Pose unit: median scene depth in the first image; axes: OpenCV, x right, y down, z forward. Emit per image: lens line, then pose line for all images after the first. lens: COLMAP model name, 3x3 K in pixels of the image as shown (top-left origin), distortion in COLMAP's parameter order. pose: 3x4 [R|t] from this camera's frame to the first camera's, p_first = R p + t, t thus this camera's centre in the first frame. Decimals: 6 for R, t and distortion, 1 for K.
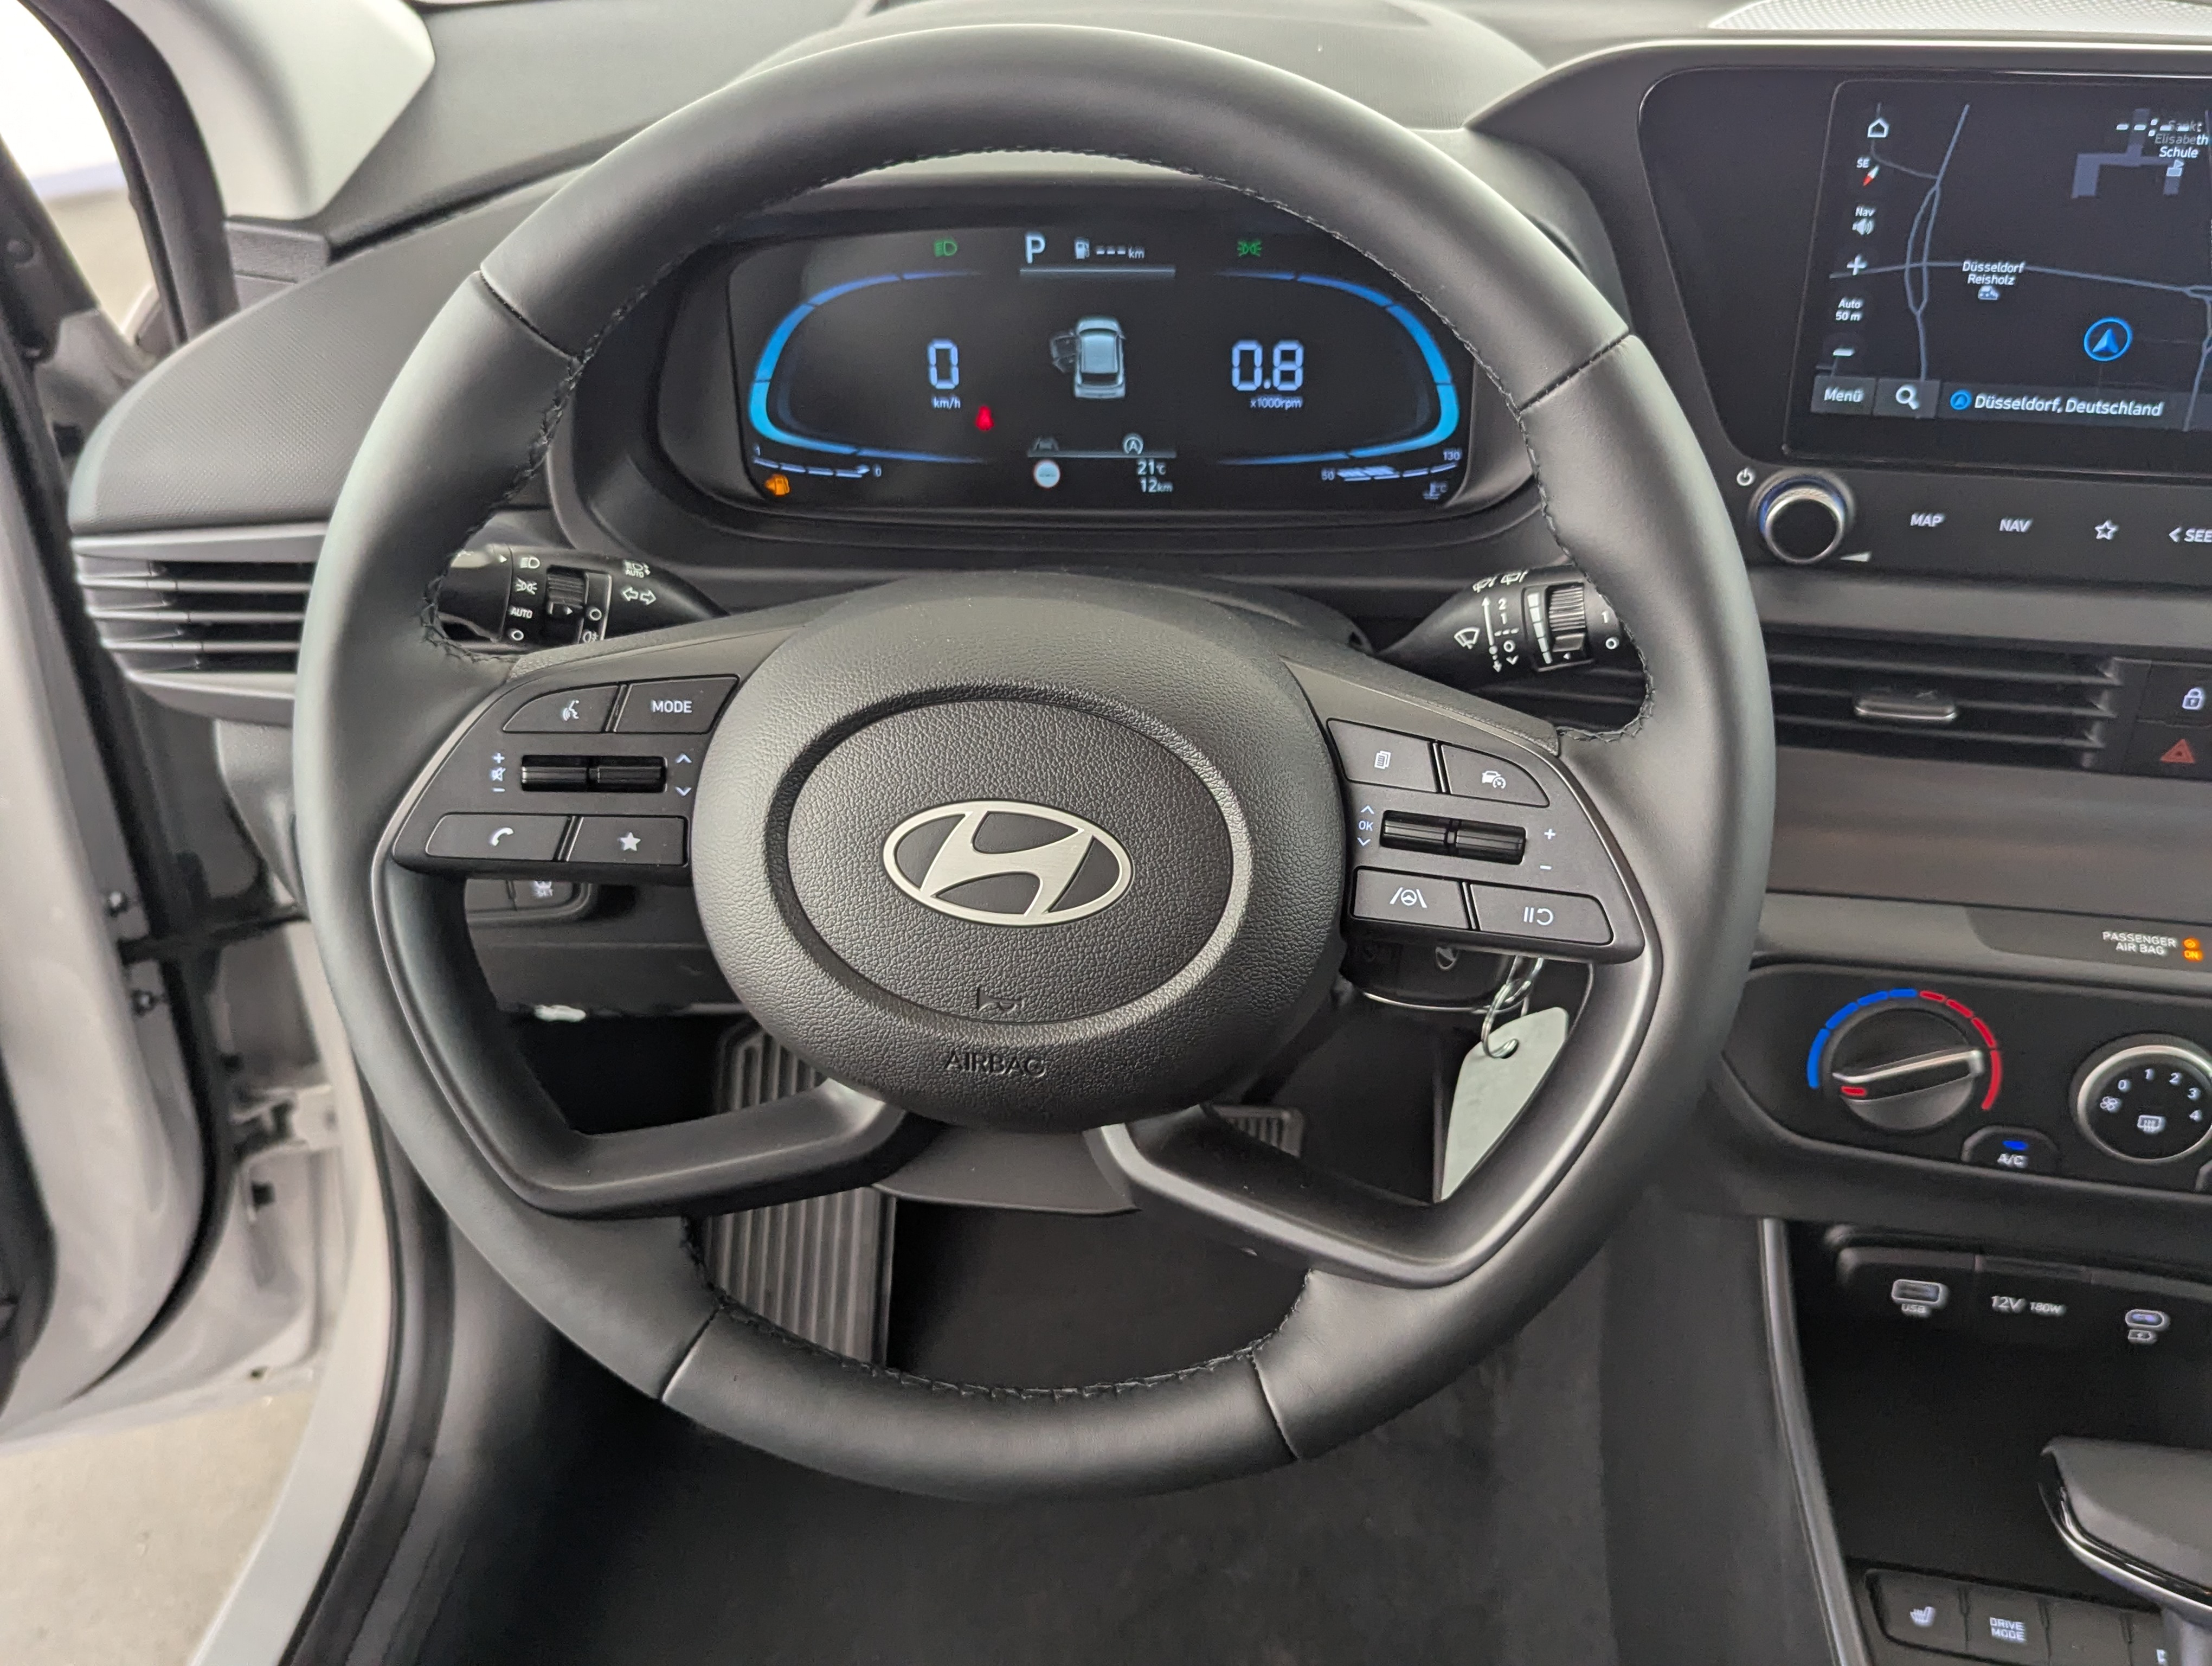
lens RADIAL K [[2088.4, 0, 1154.9], [0, 2088.4, 843.3], [0, 0, 1]] dist [0.023507, -0.002651]
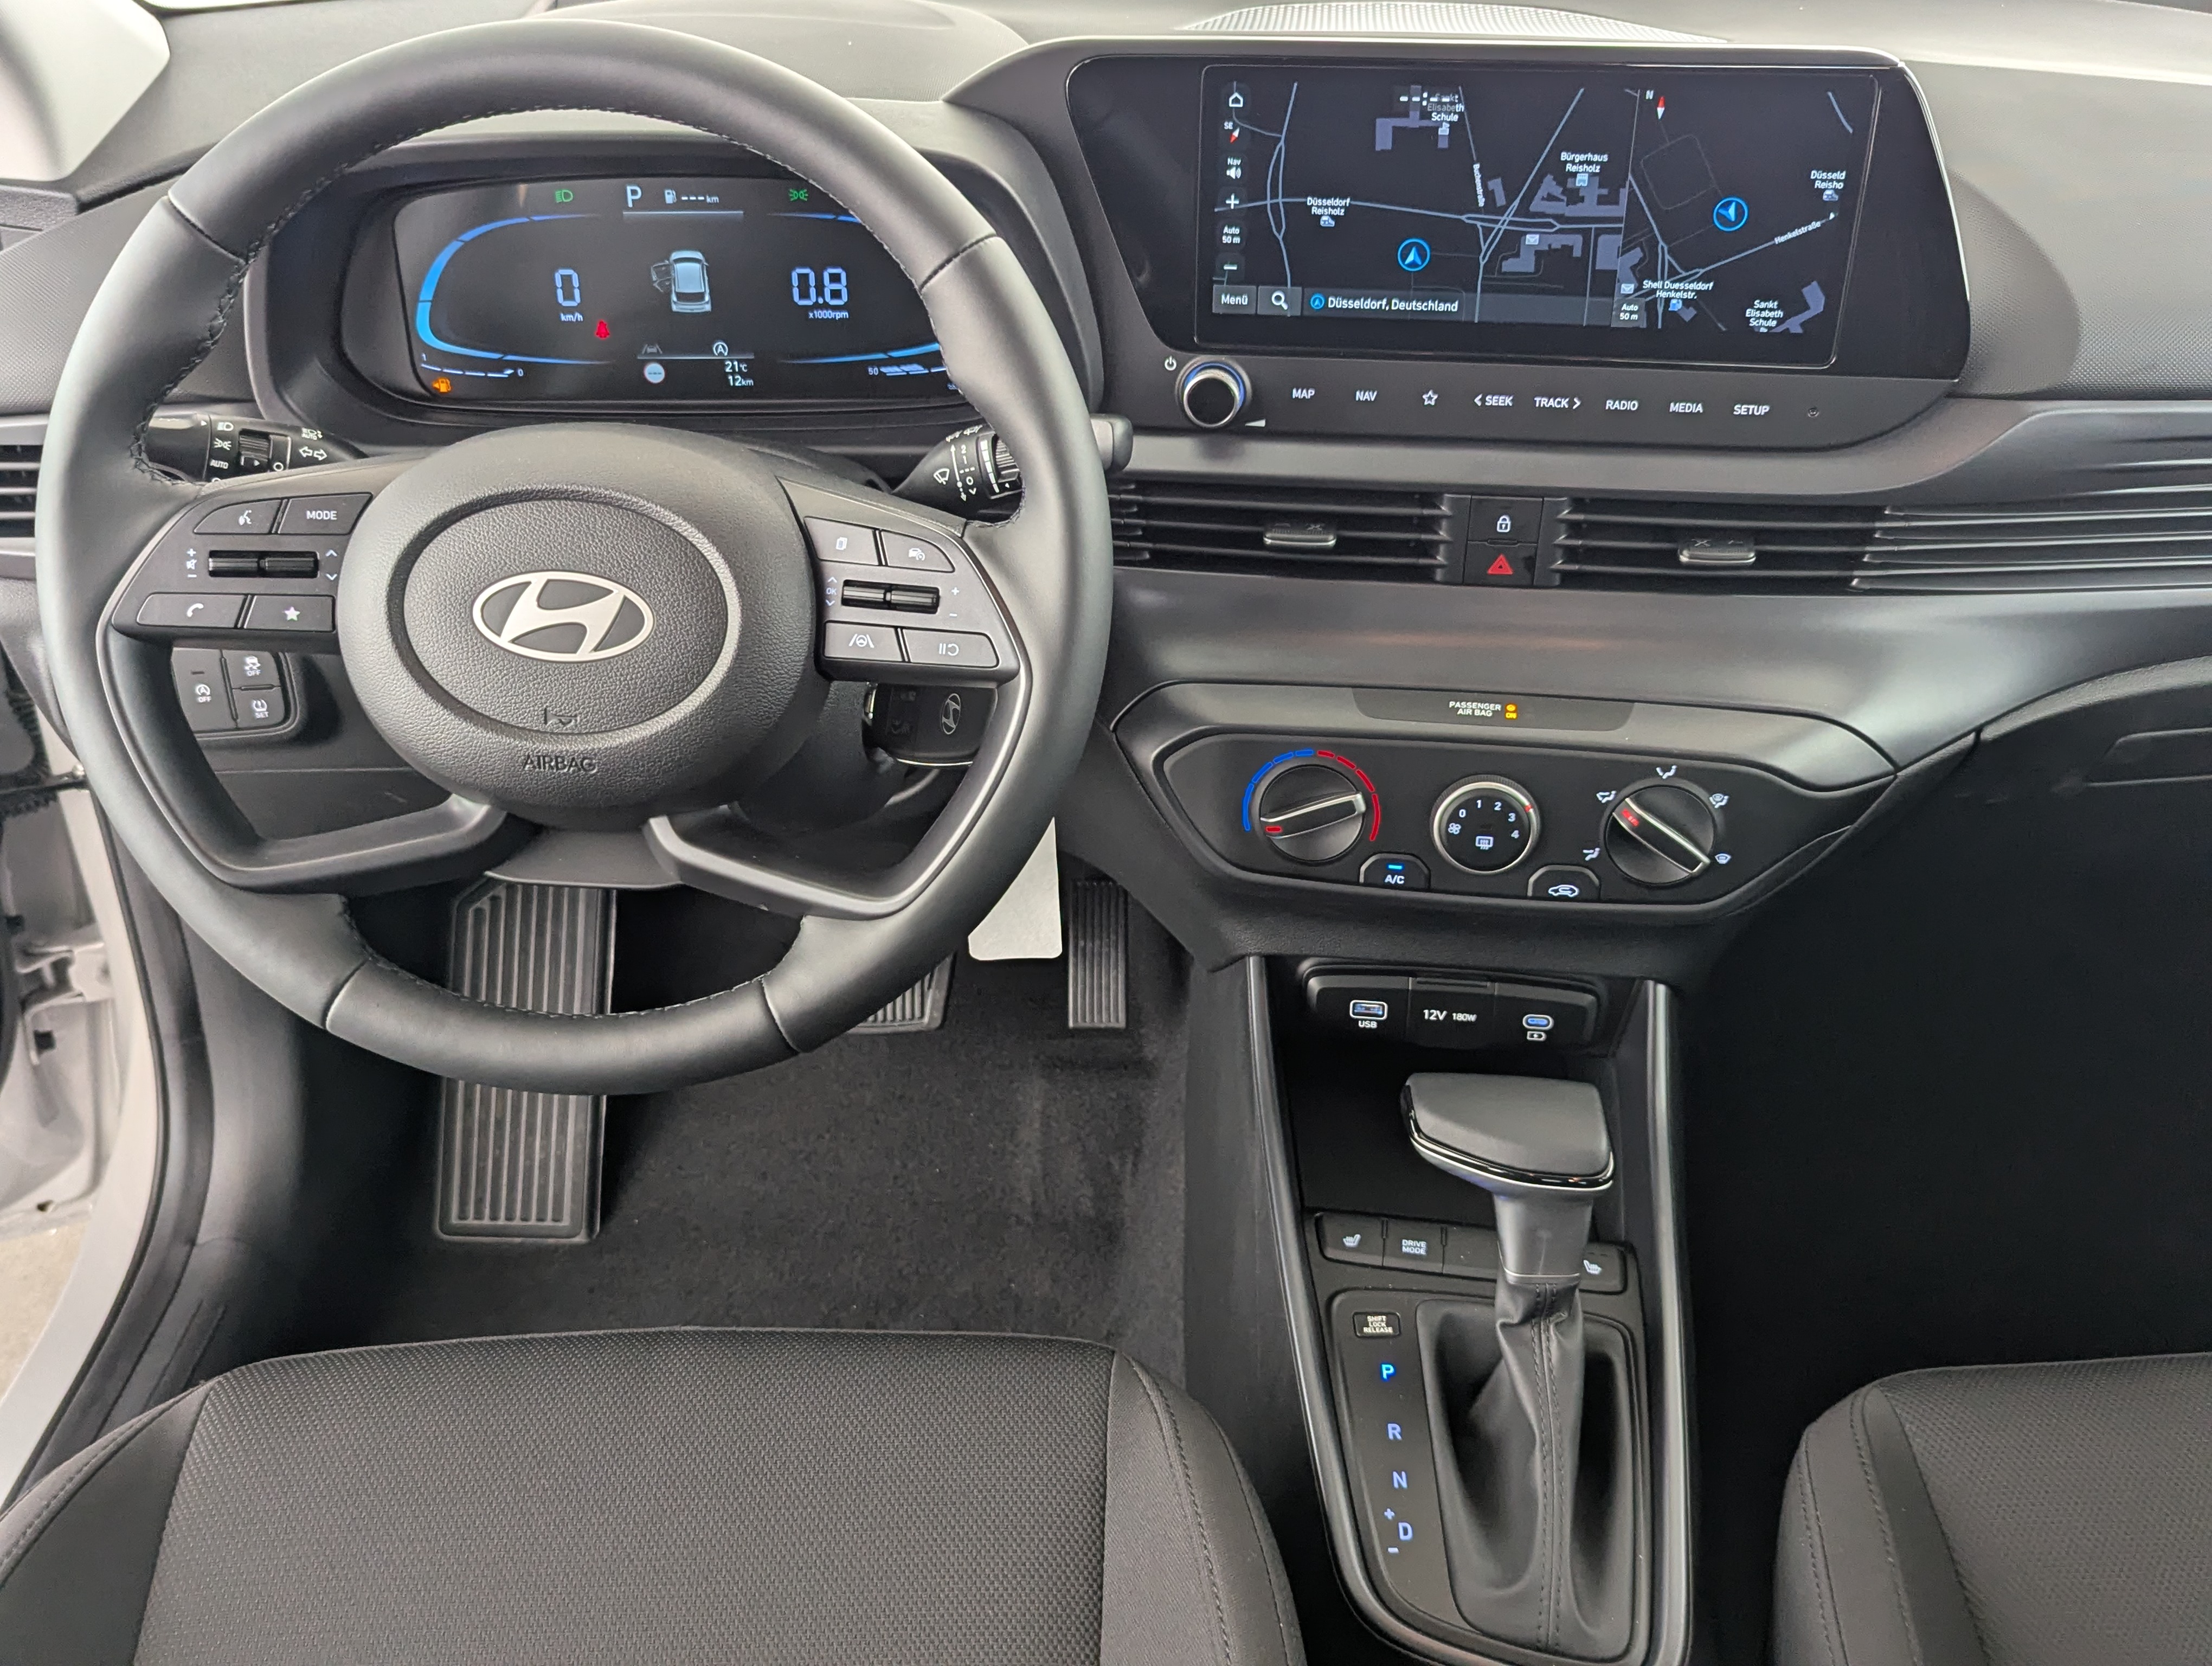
lens RADIAL K [[2078.2, 0, 1106.3], [0, 2078.2, 806.7], [0, 0, 1]] dist [0.025323, 0.004388]
pose [[0.998098, -0.022714, 0.057310, 0.169884], [0.023826, 0.999539, -0.018795, 0.139461], [-0.056857, 0.020125, 0.998179, -0.332247]]
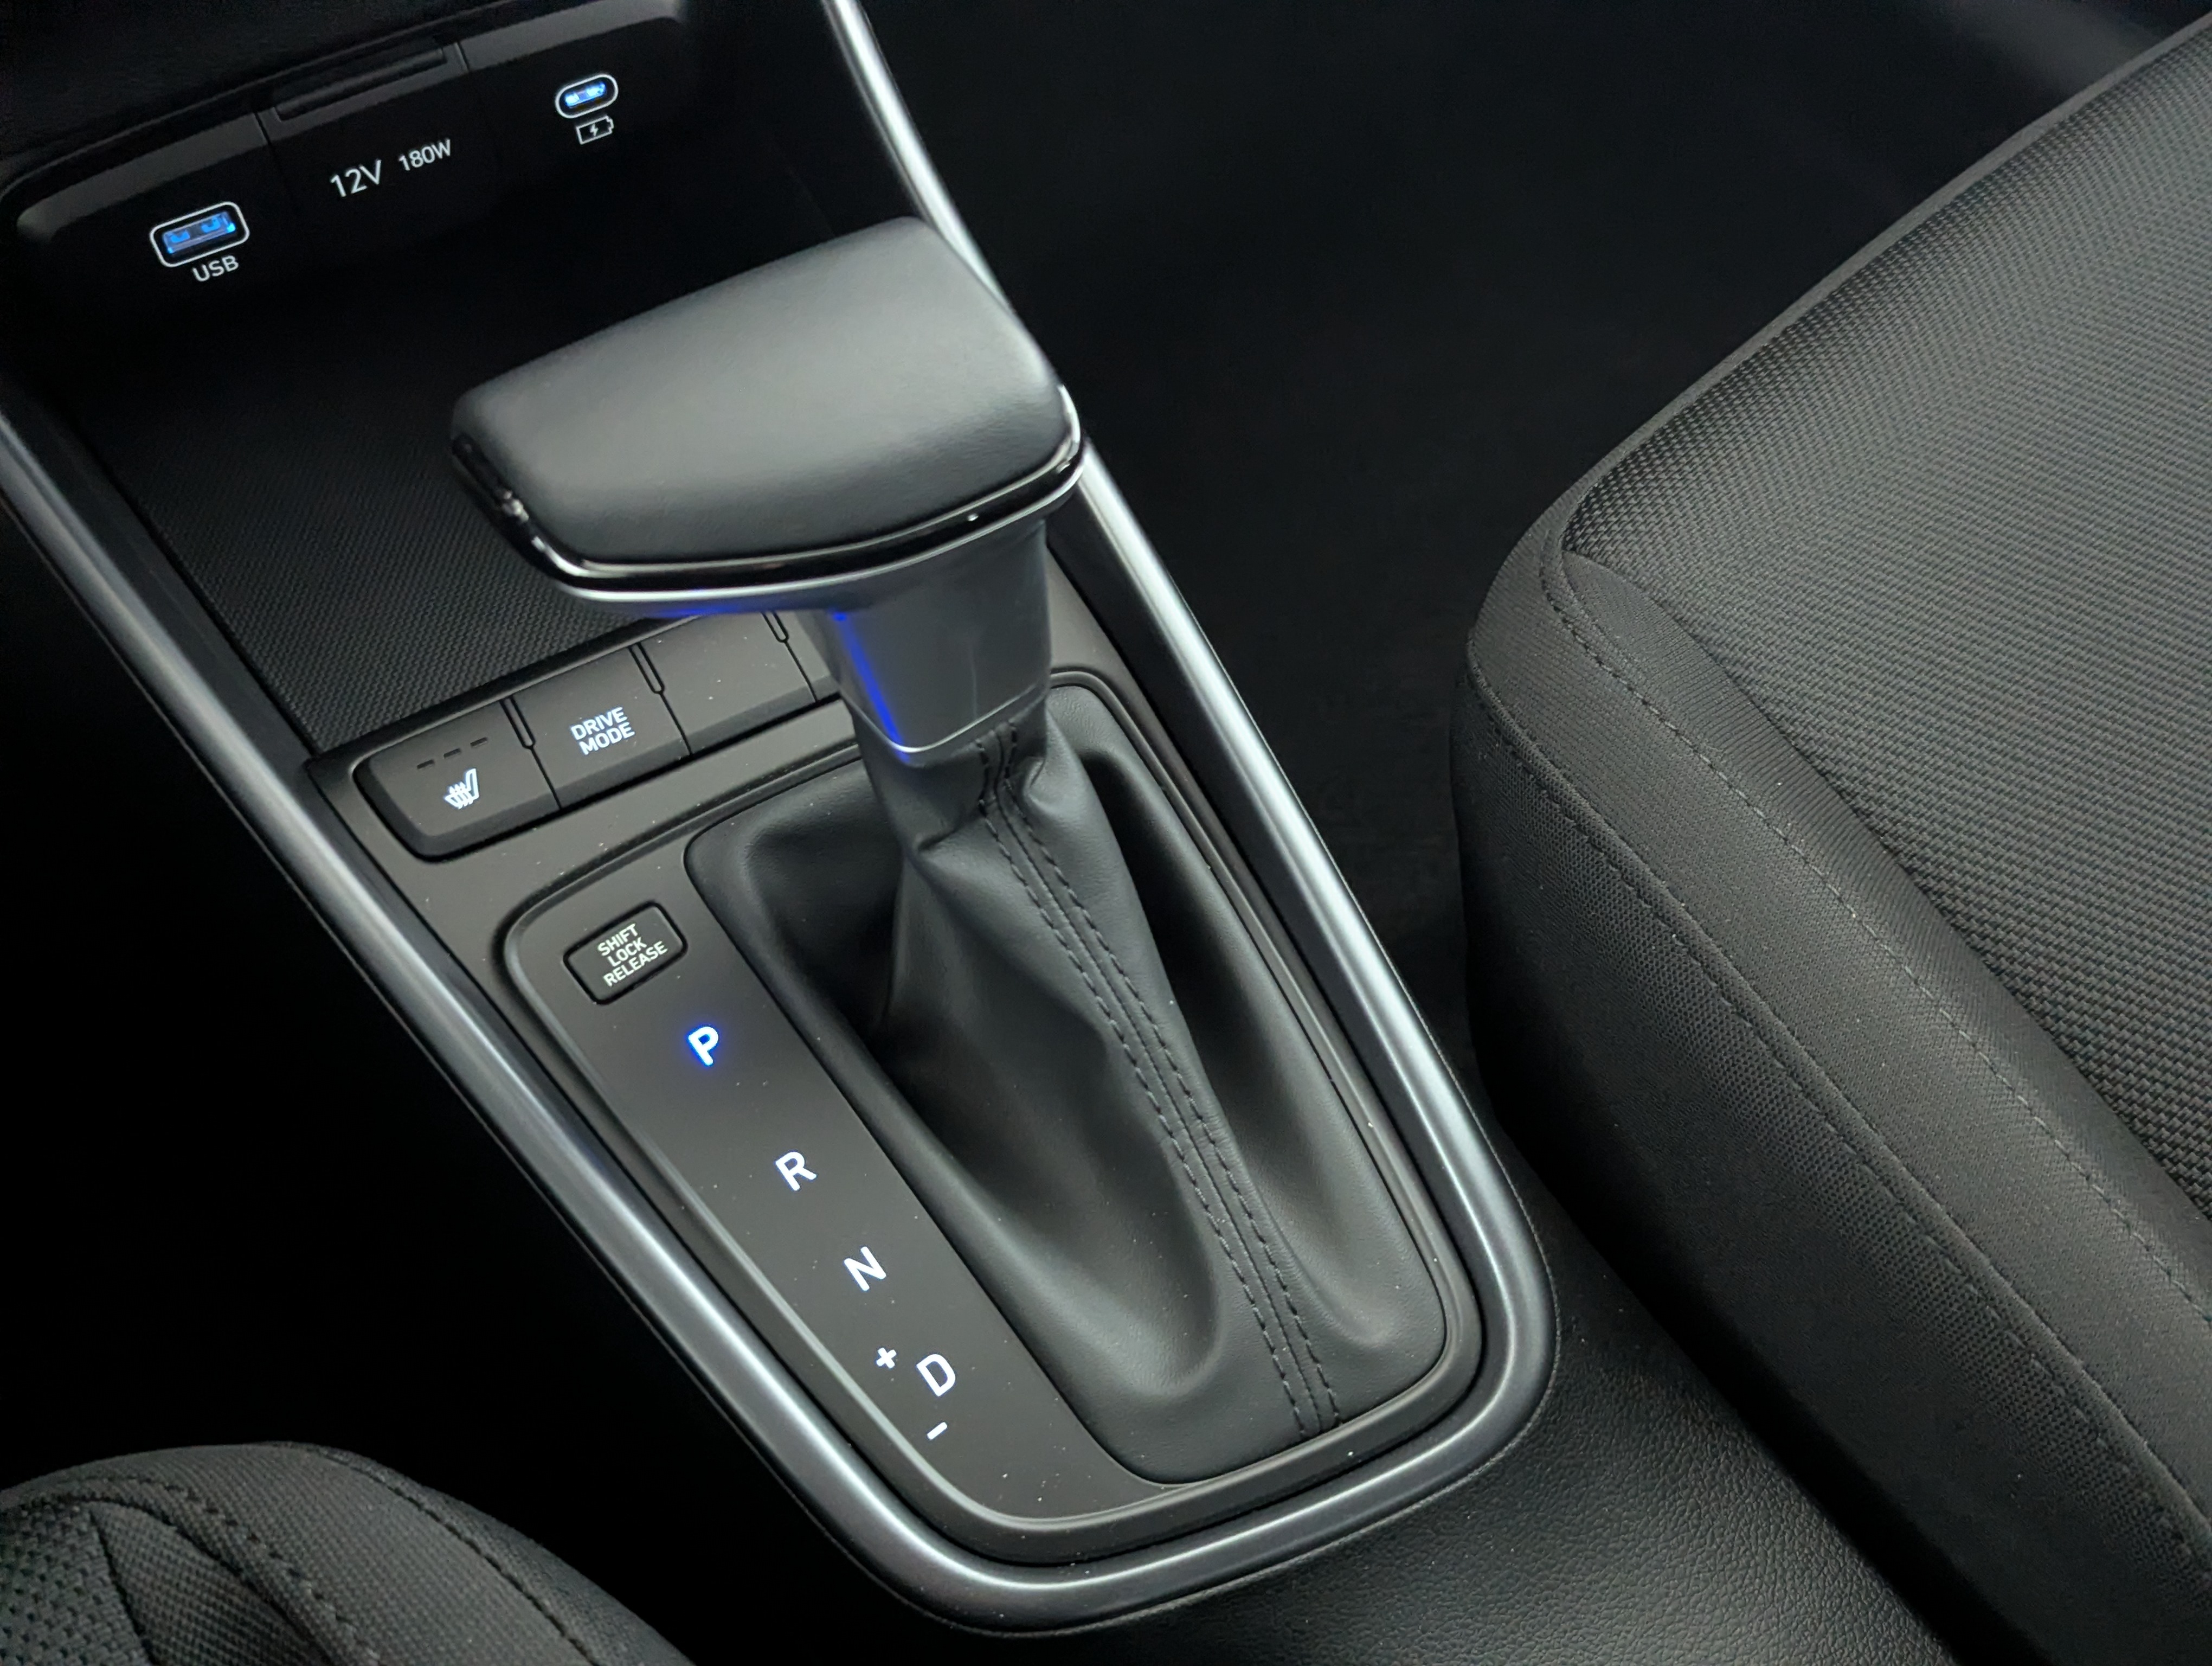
lens RADIAL K [[2096.8, 0, 1106.0], [0, 2096.8, 833.0], [0, 0, 1]] dist [0.033463, 0.003467]
pose [[0.743294, -0.546351, 0.386023, 0.318536], [0.323195, 0.798519, 0.507851, 0.179672], [-0.585712, -0.252722, 0.770113, 0.561566]]
